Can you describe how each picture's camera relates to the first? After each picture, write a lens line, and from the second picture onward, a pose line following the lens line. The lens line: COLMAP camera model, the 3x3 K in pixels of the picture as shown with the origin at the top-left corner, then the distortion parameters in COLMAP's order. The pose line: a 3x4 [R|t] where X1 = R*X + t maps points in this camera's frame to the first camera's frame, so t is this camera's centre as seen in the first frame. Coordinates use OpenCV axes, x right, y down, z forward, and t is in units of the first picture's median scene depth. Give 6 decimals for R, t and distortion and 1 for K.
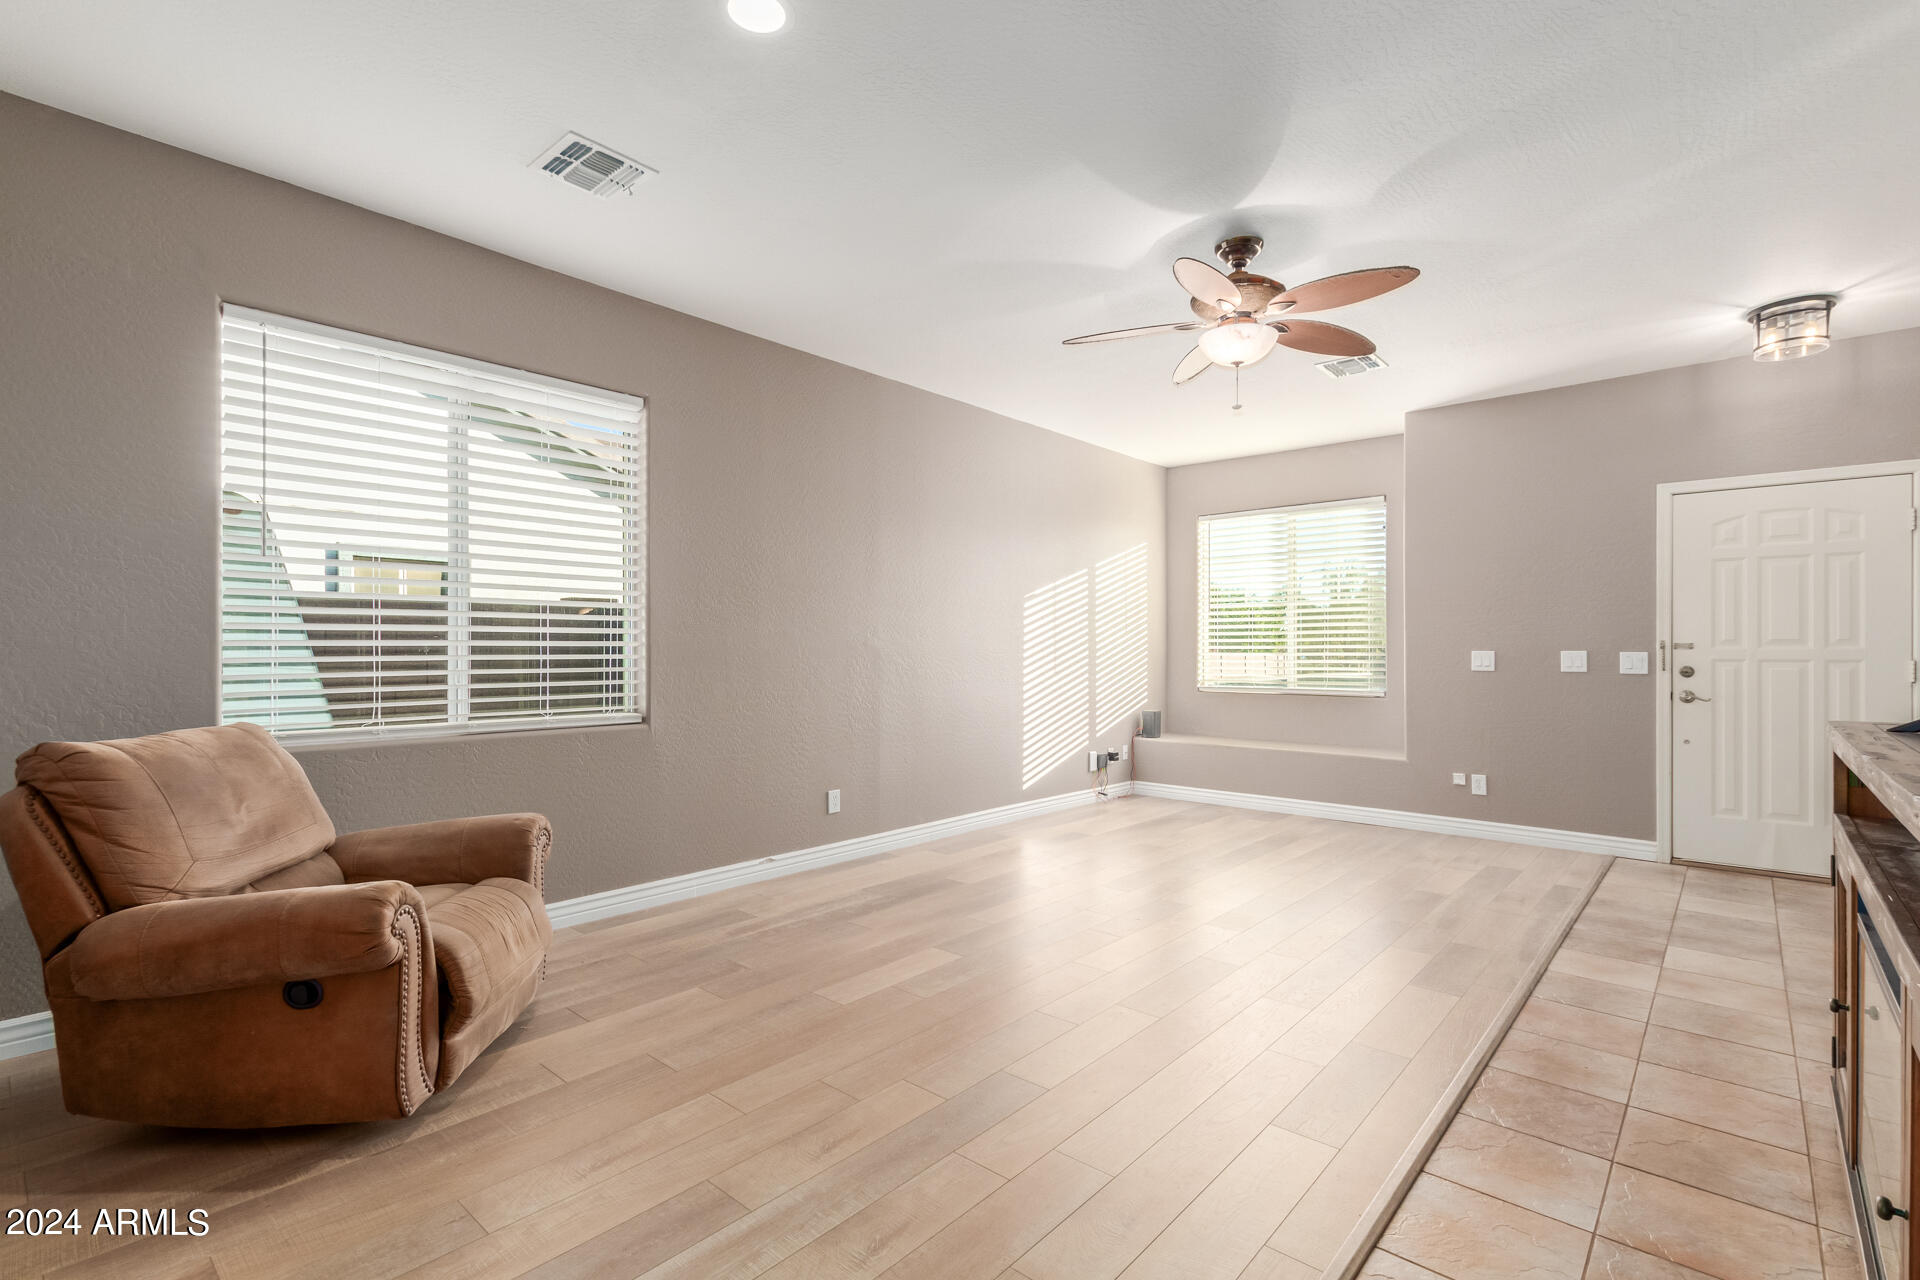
lens RADIAL K [[878.6, 0, 952.4], [0, 878.6, 648.7], [0, 0, 1]] dist [0.002312, -0.000240]
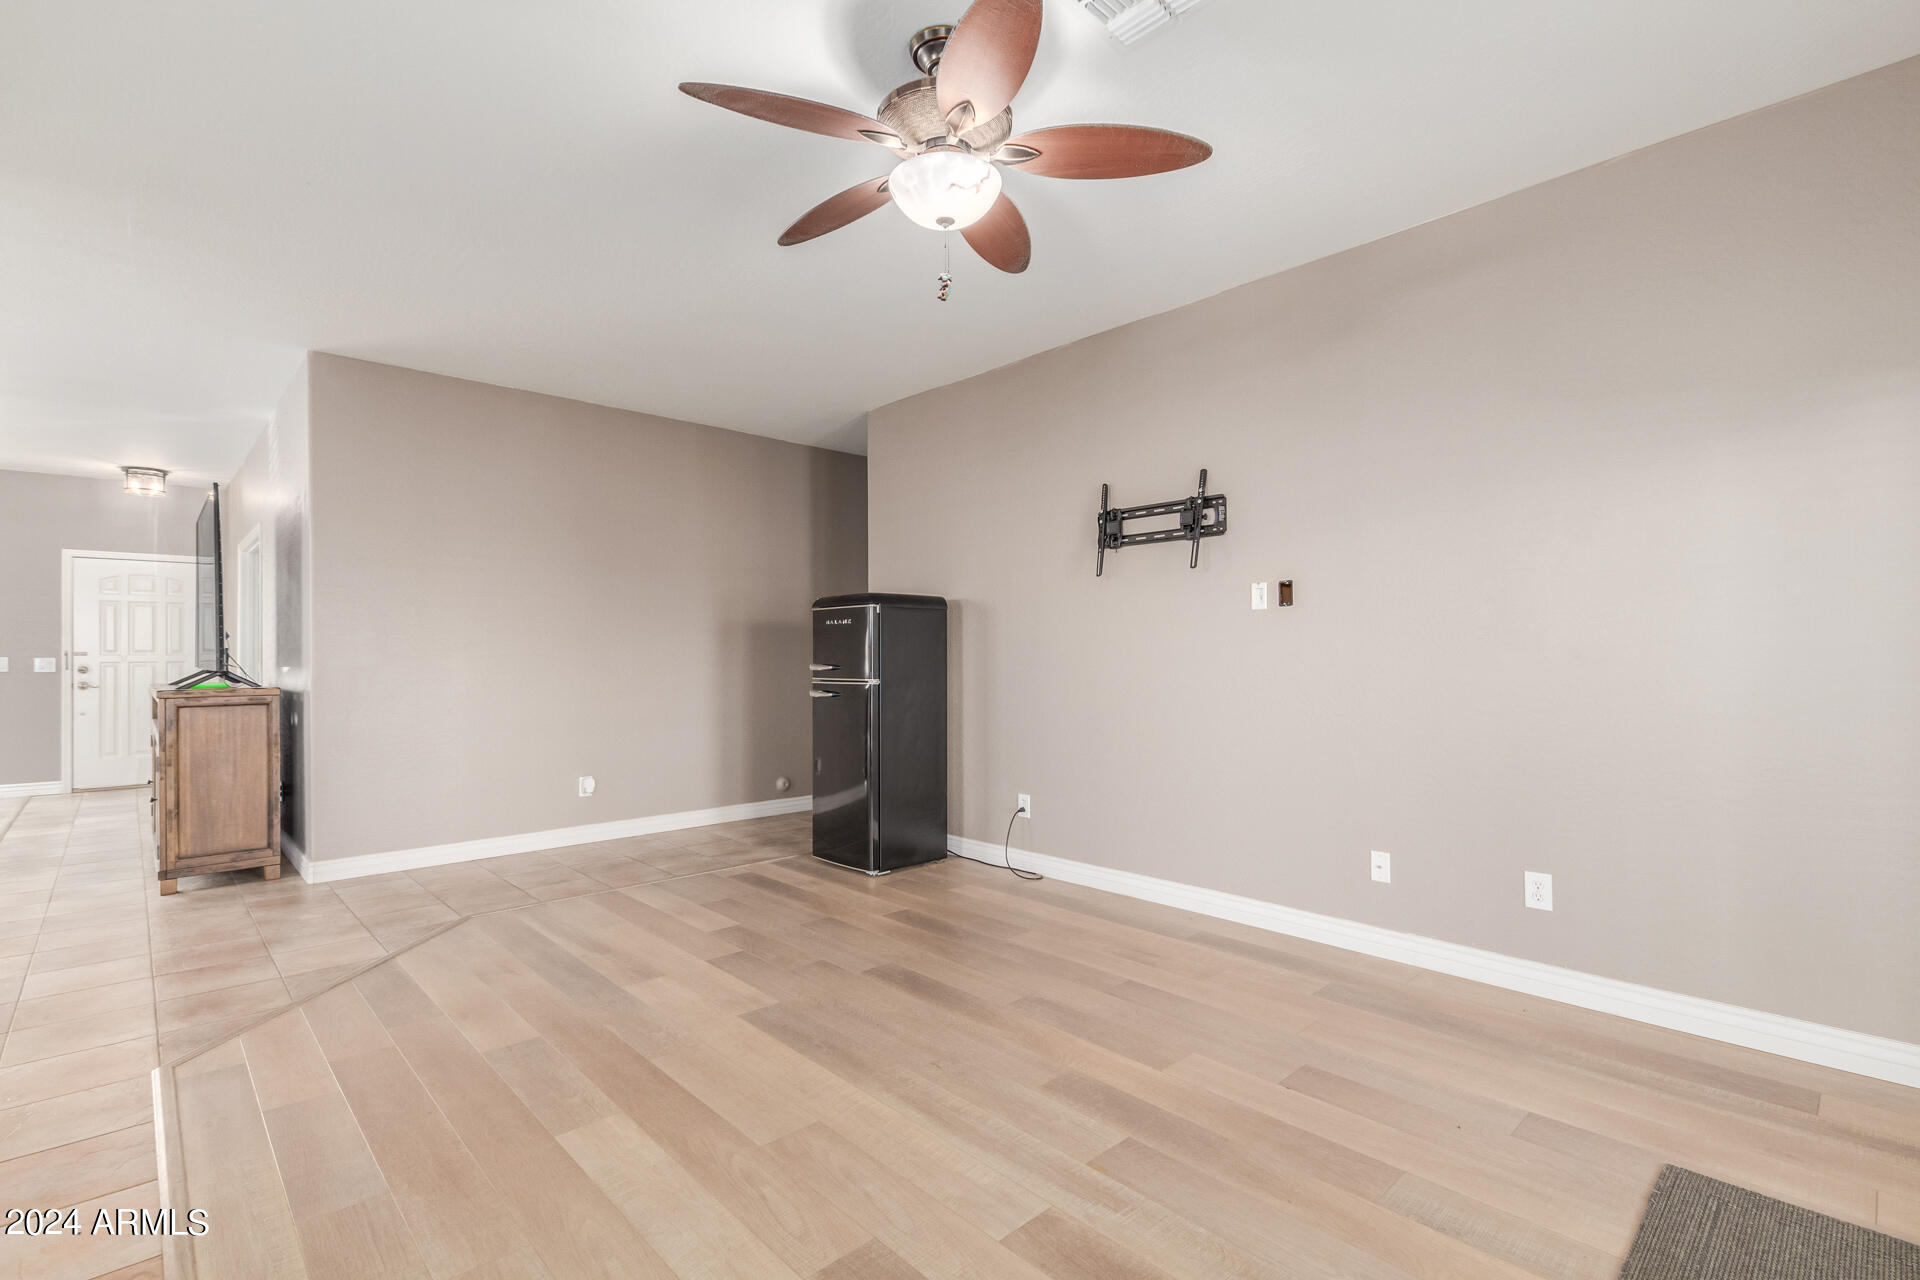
lens RADIAL K [[878.6, 0, 952.4], [0, 878.6, 648.7], [0, 0, 1]] dist [0.002312, -0.000240]
pose [[0.084285, 0.004148, 0.996433, -0.601903], [0.001803, 0.999989, -0.004315, -0.002459], [-0.996440, 0.002160, 0.084276, -0.681230]]
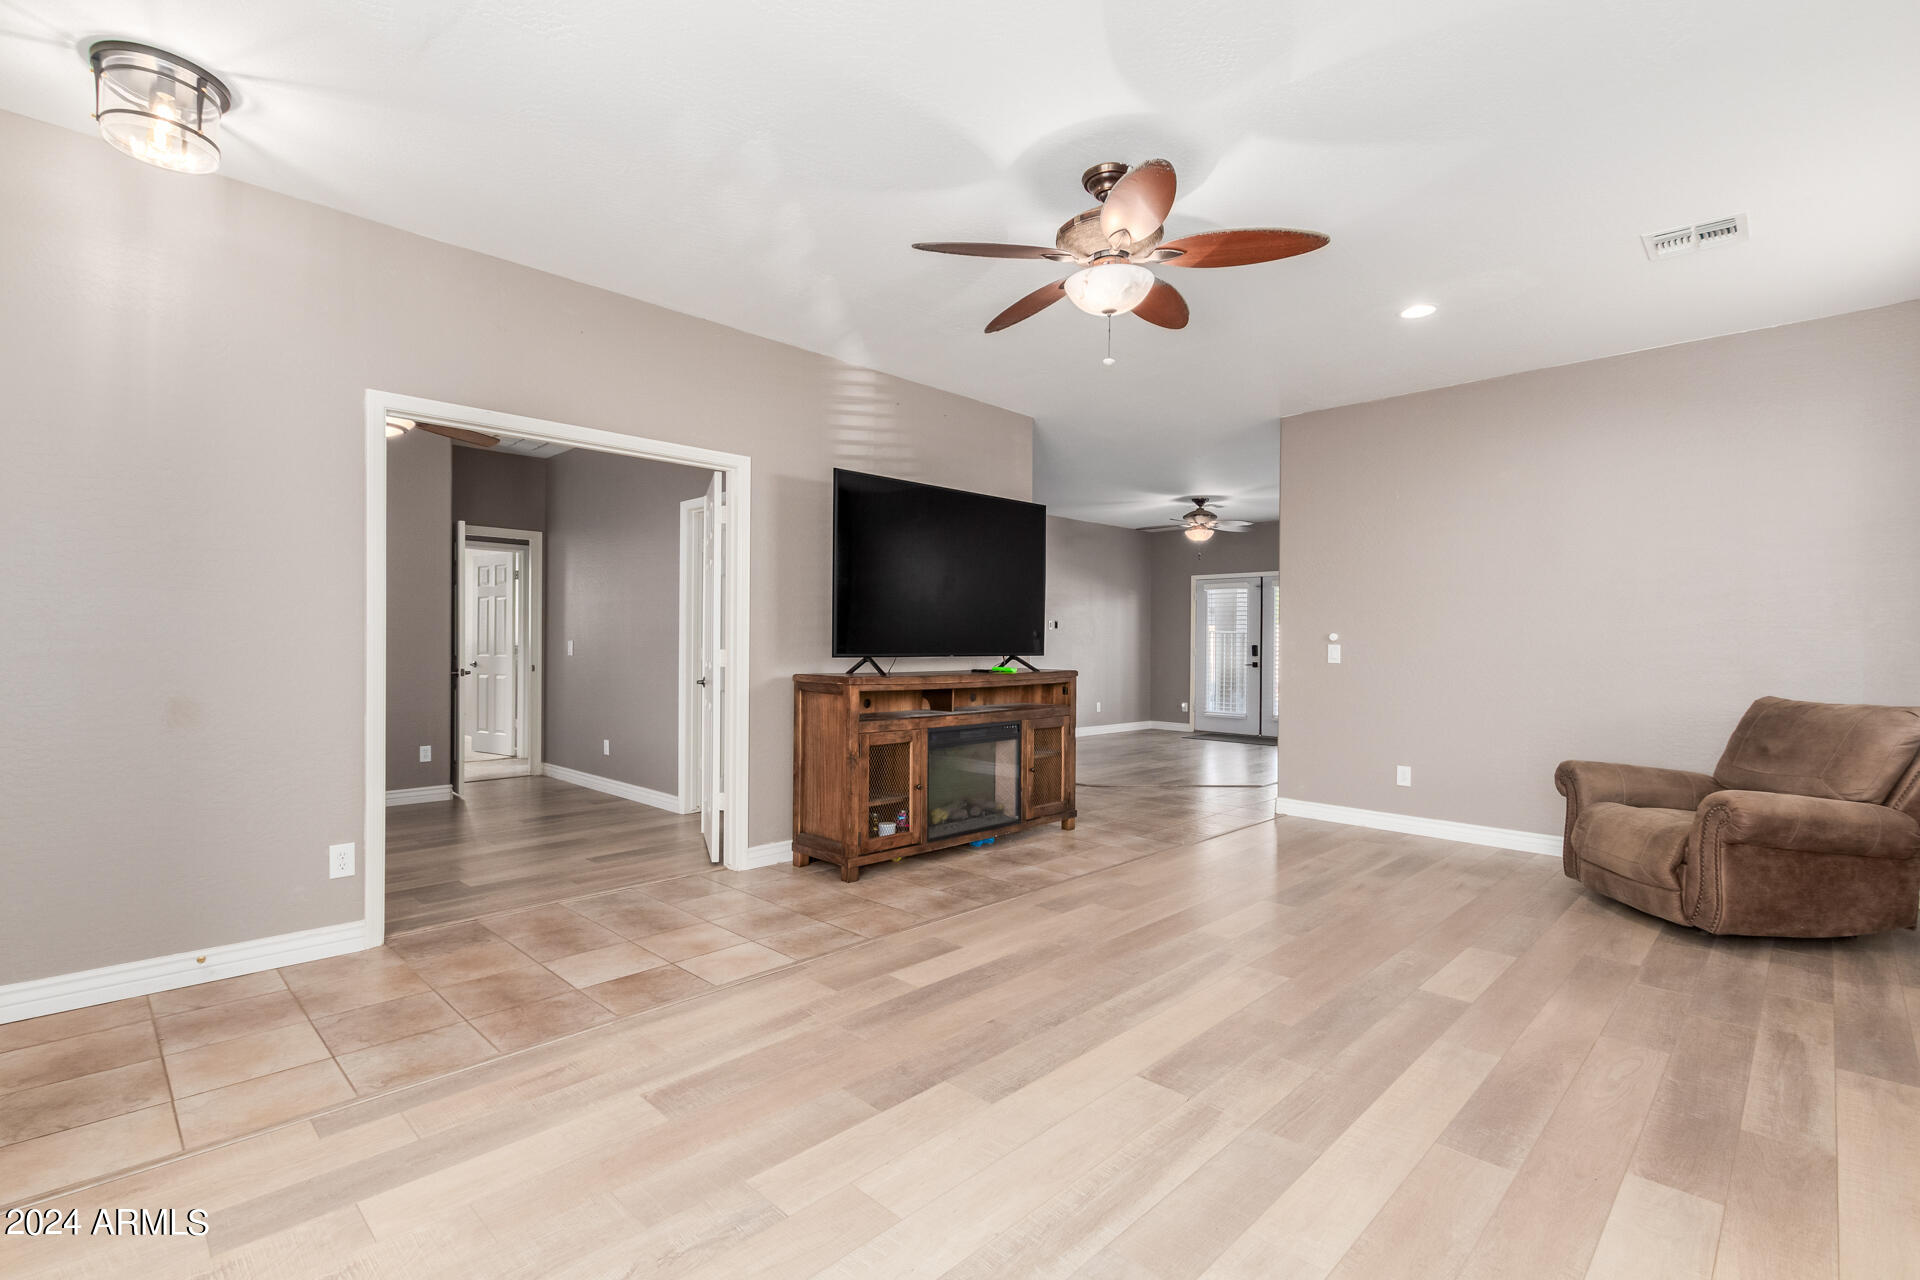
lens RADIAL K [[886.9, 0, 949.5], [0, 886.9, 643.8], [0, 0, 1]] dist [0.014538, -0.006557]
pose [[-0.998837, -0.008961, 0.047364, 0.302614], [-0.009139, 0.999952, -0.003554, 0.005973], [-0.047330, -0.003983, -0.998871, 1.301199]]
